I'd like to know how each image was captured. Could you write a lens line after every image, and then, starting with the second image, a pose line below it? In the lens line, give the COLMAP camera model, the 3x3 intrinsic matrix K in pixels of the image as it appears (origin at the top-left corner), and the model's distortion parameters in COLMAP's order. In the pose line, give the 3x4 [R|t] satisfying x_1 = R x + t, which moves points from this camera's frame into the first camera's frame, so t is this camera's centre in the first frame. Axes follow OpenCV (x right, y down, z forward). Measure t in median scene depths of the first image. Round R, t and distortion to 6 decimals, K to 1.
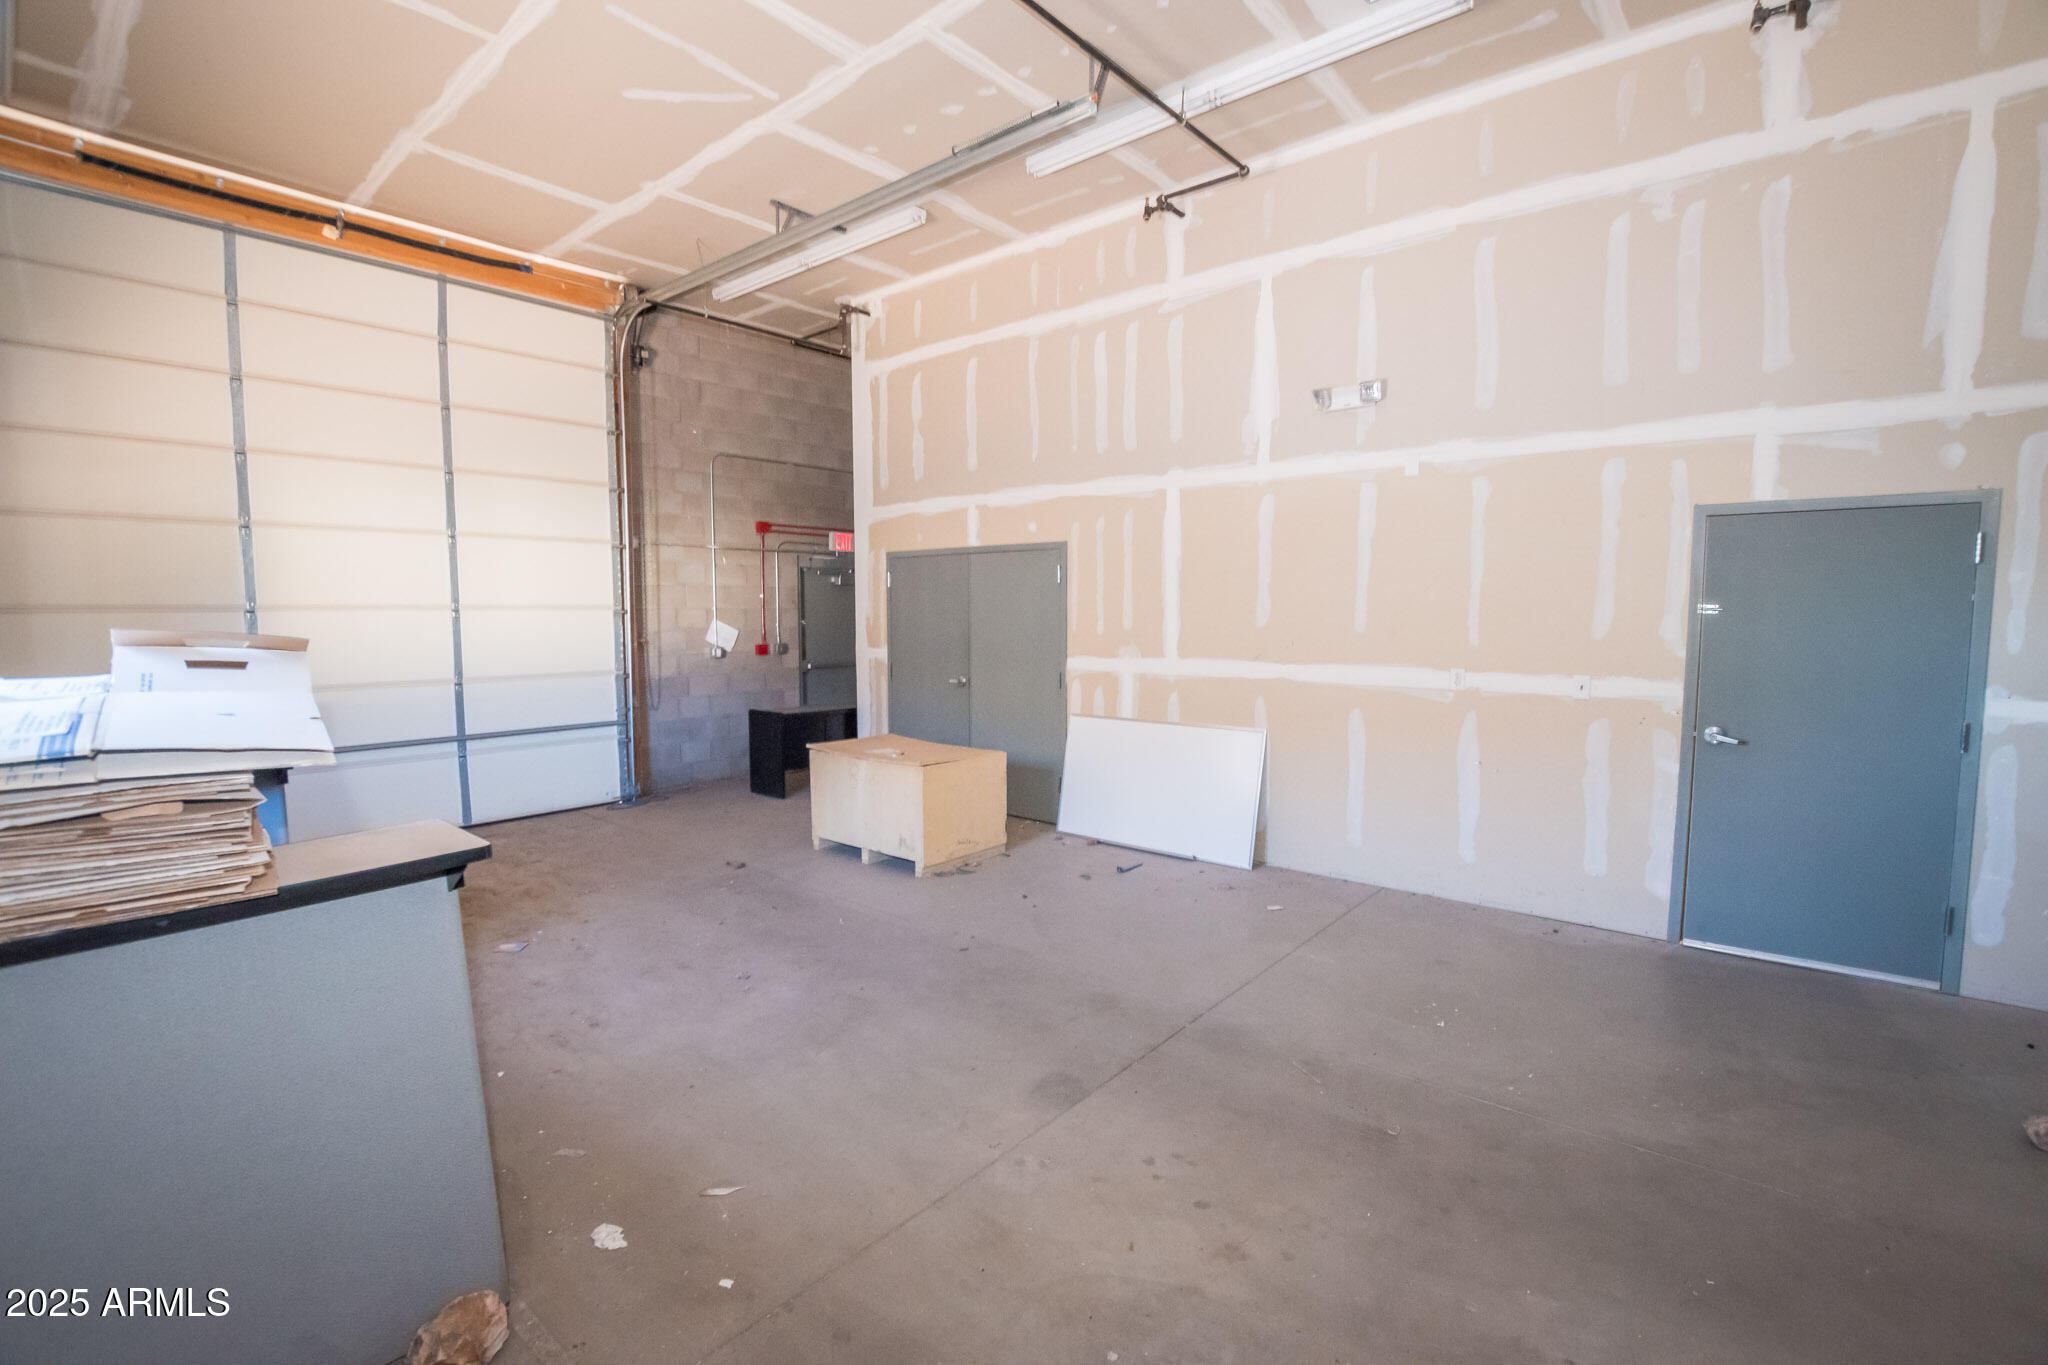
lens RADIAL K [[908.6, 0, 1022.6], [0, 908.6, 688.1], [0, 0, 1]] dist [-0.032640, 0.005362]
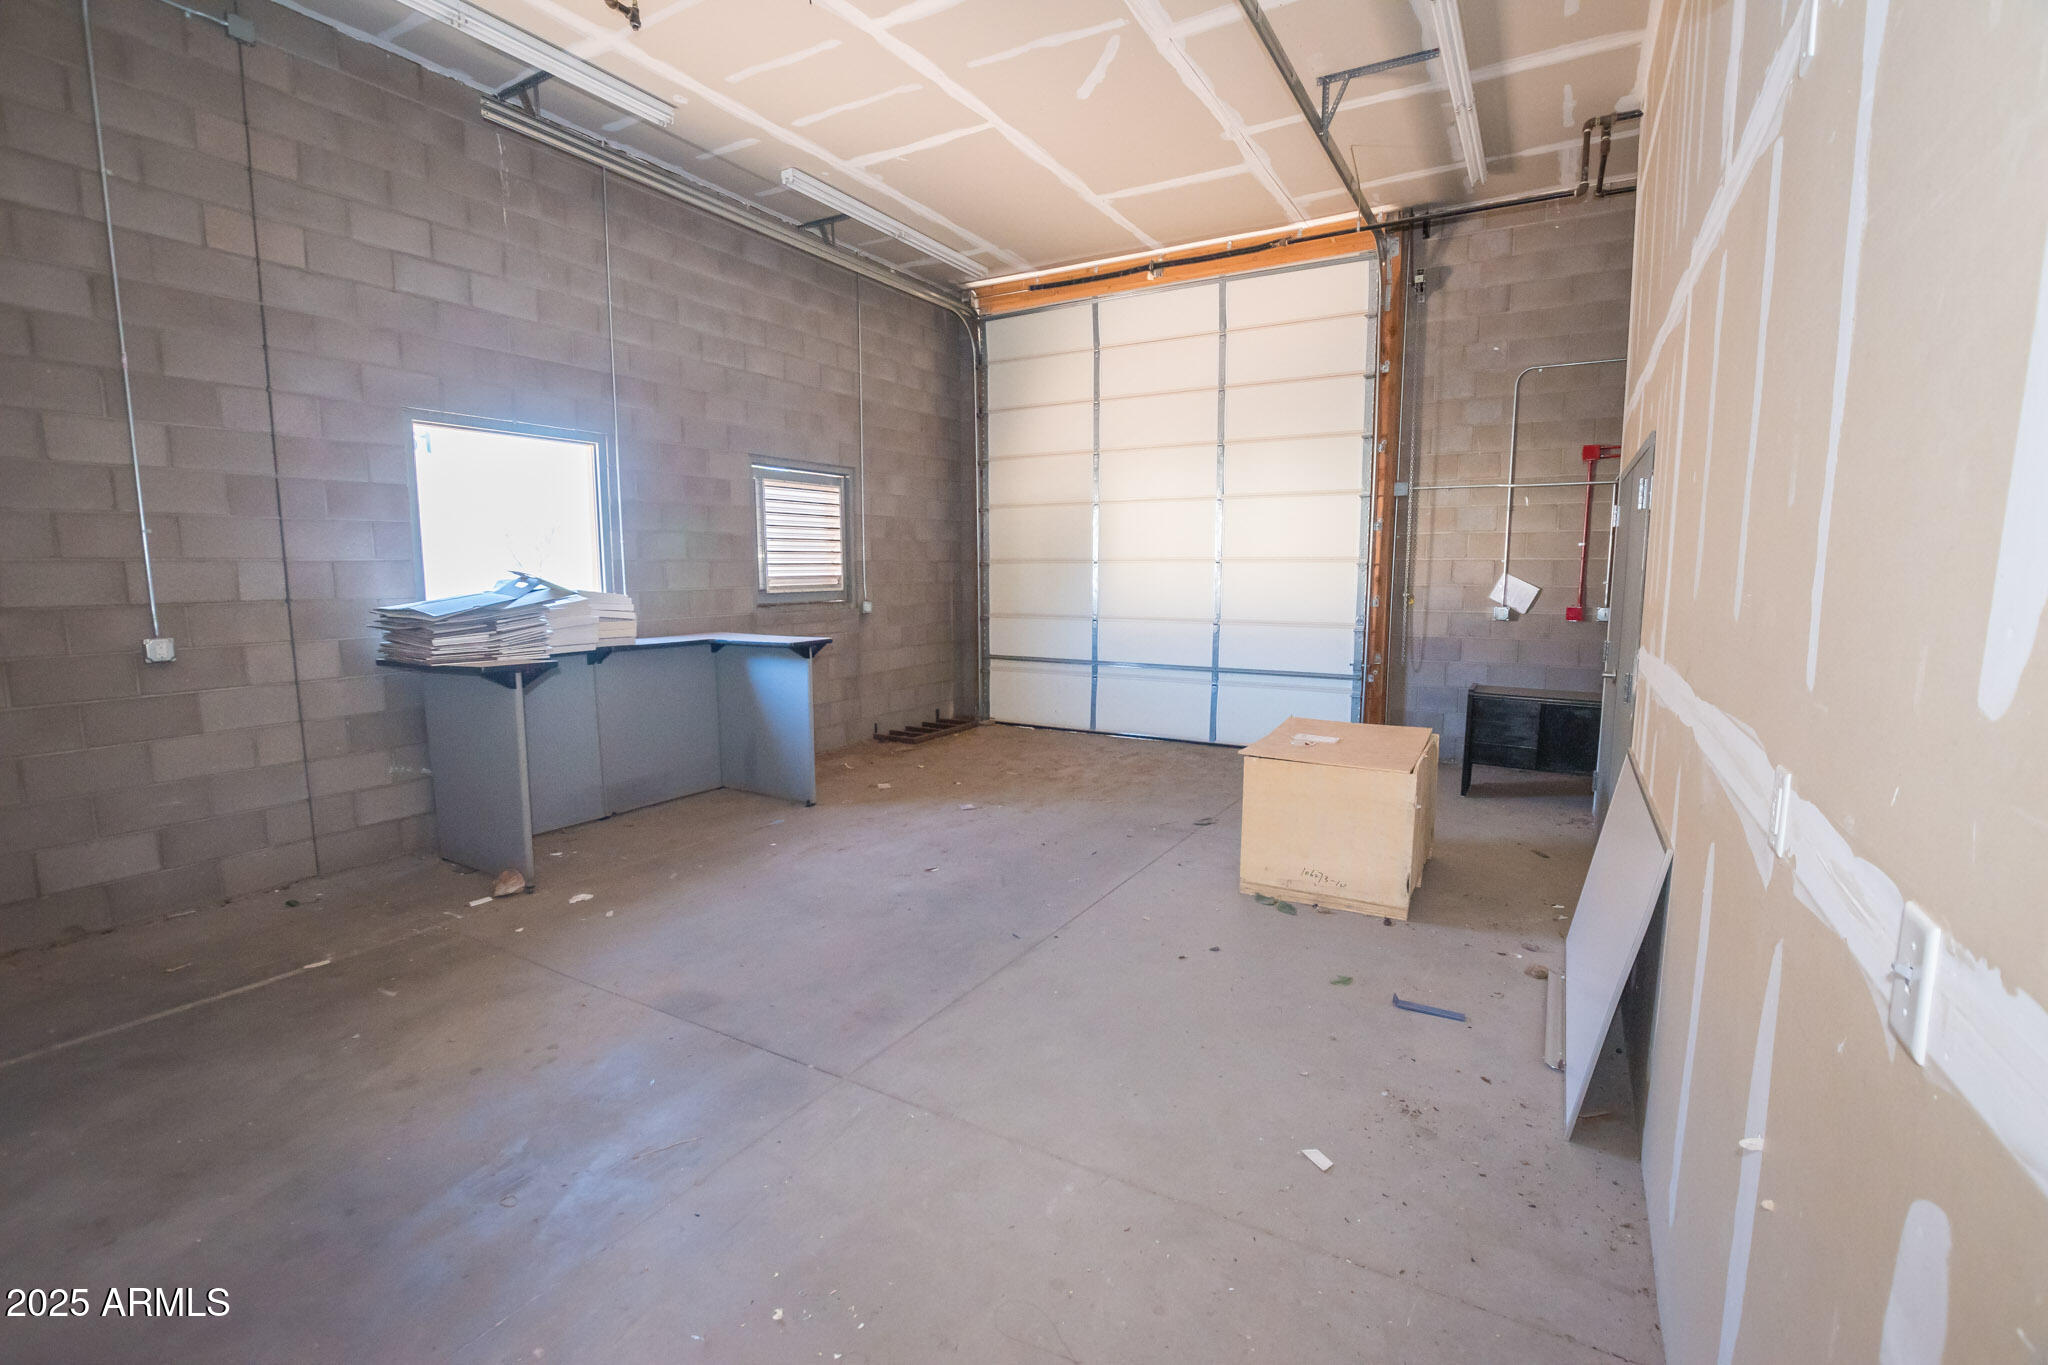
lens RADIAL K [[905.7, 0, 1028.8], [0, 905.7, 686.4], [0, 0, 1]] dist [-0.038319, 0.007638]
pose [[0.167305, 0.129500, -0.977363, 0.468952], [-0.083591, 0.989630, 0.116816, -0.038576], [0.982355, 0.062155, 0.176395, 0.500937]]
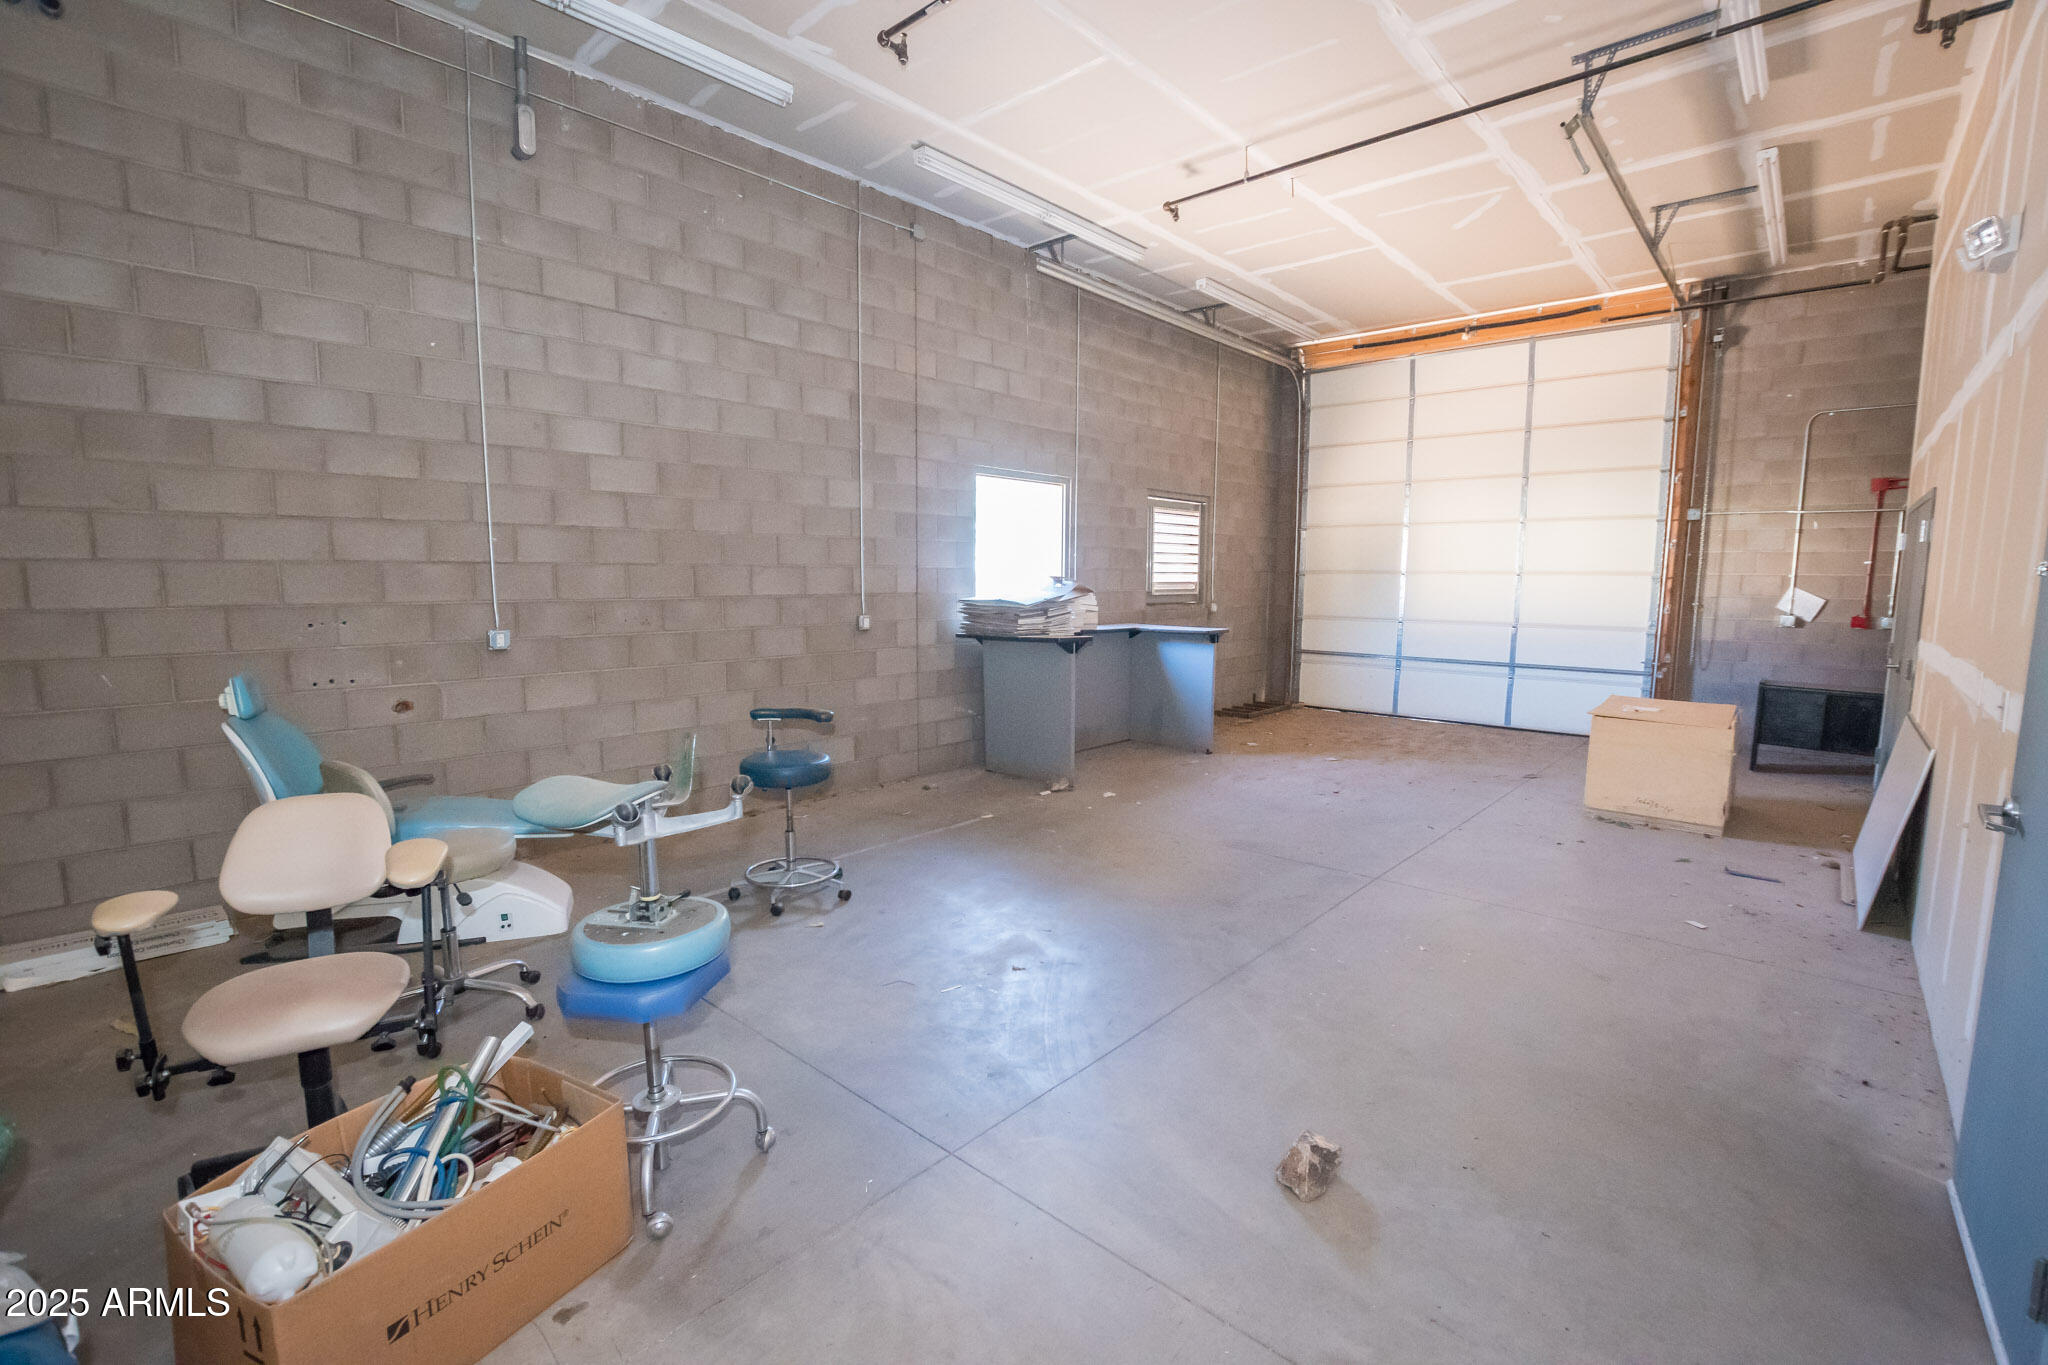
lens RADIAL K [[905.7, 0, 1028.8], [0, 905.7, 686.4], [0, 0, 1]] dist [-0.038319, 0.007638]
pose [[-0.033171, 0.123451, -0.991796, 0.741868], [-0.091510, 0.987799, 0.126014, -0.017701], [0.995252, 0.094939, -0.021470, 0.250189]]
